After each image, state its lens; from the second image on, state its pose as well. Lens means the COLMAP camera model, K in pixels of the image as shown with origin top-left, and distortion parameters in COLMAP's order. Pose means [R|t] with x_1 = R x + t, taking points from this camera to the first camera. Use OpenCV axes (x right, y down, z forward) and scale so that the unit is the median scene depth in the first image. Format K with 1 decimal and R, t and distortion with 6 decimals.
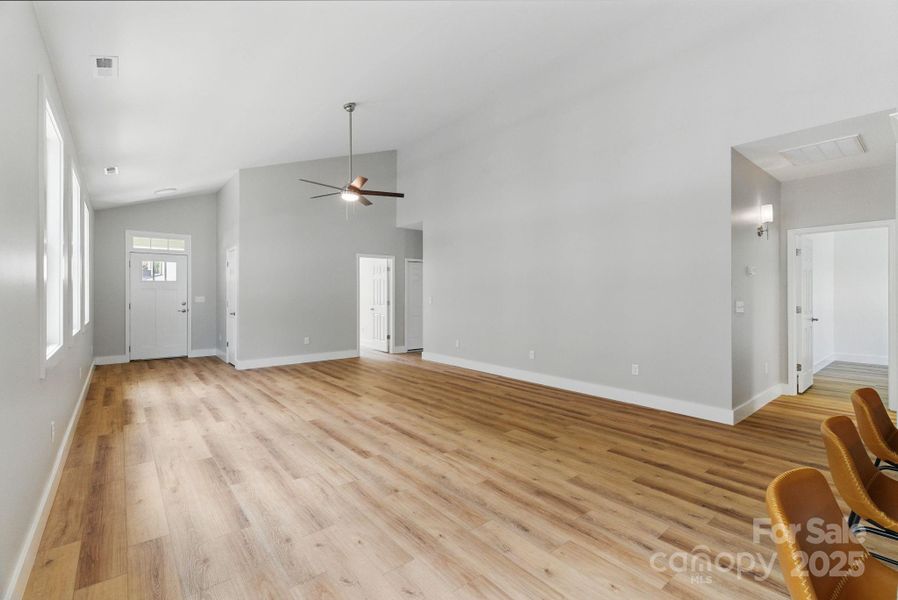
lens RADIAL K [[405.2, 0, 448.6], [0, 405.2, 295.9], [0, 0, 1]] dist [0.001472, -0.006546]
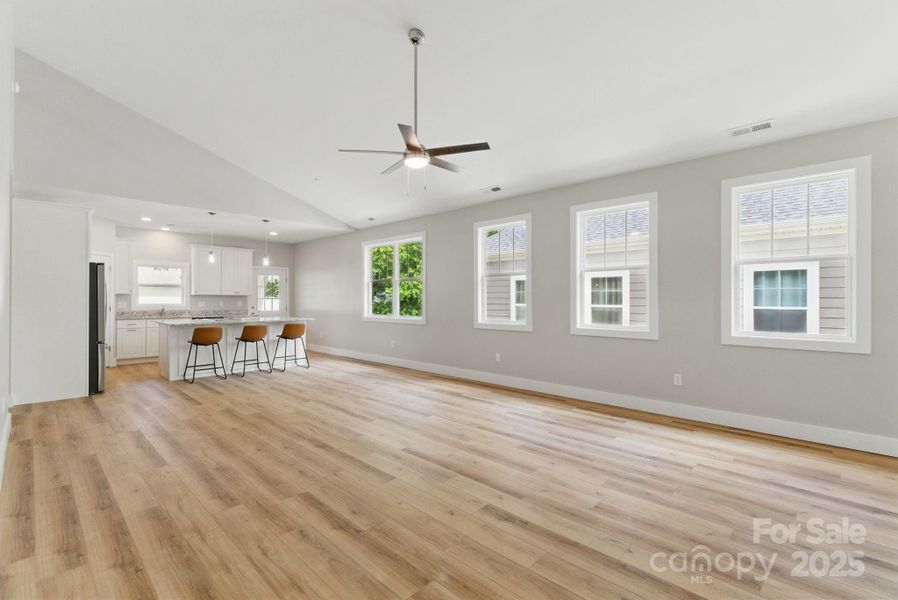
lens RADIAL K [[405.2, 0, 448.6], [0, 405.2, 295.9], [0, 0, 1]] dist [0.001472, -0.006546]
pose [[-0.993065, -0.006364, -0.117391, -0.111887], [-0.004187, 0.999815, -0.018782, 0.002843], [0.117488, -0.018160, -0.992908, 0.898701]]
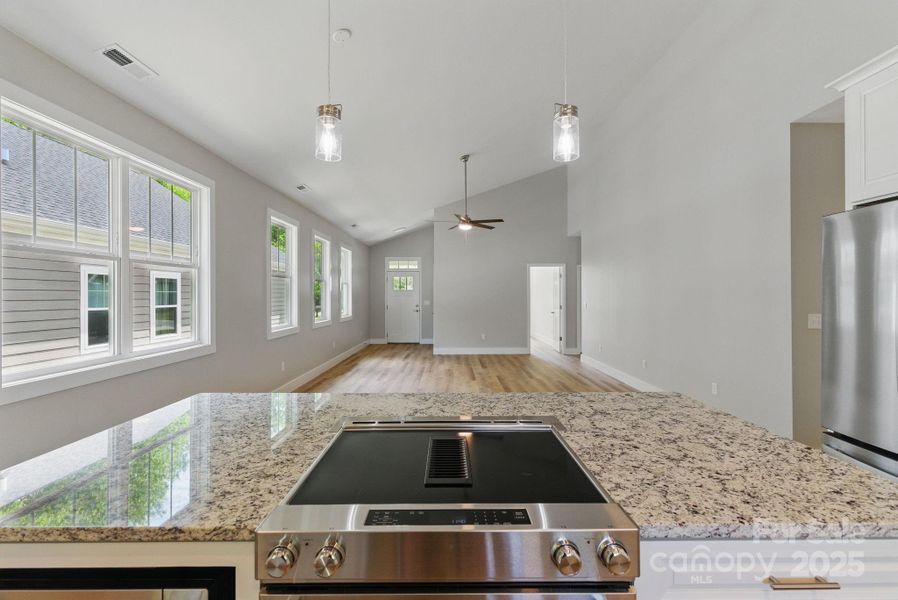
lens RADIAL K [[405.2, 0, 448.6], [0, 405.2, 295.9], [0, 0, 1]] dist [0.001472, -0.006546]
pose [[0.769727, -0.003432, -0.638364, 0.366633], [0.001675, 0.999993, -0.003357, -0.011004], [0.638371, 0.001515, 0.769728, -0.028968]]
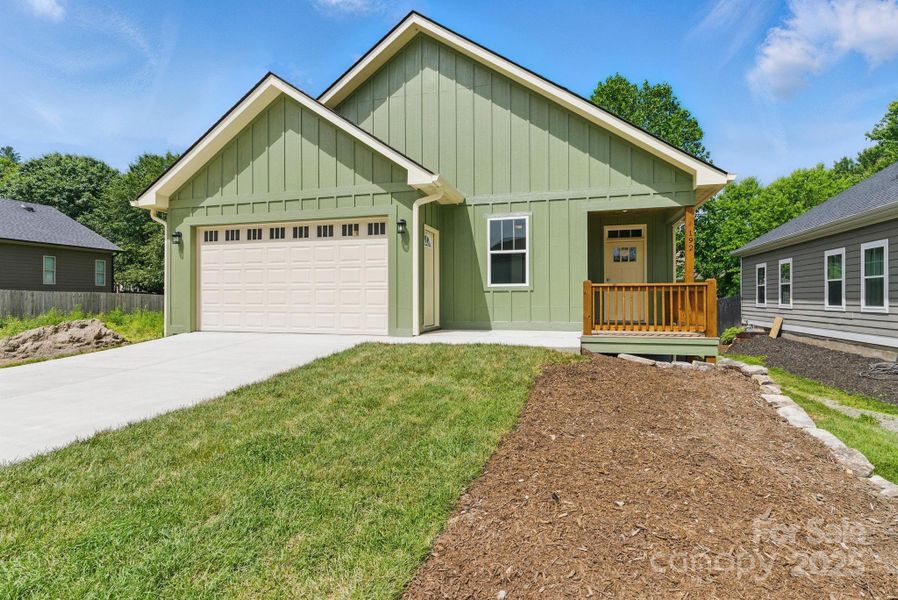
lens RADIAL K [[405.2, 0, 448.6], [0, 405.2, 295.9], [0, 0, 1]] dist [0.001472, -0.006546]
pose [[-0.545867, 0.000358, 0.837871, -0.745876], [0.003711, 0.999991, 0.001991, 0.036430], [-0.837863, 0.004196, -0.545864, 1.300306]]
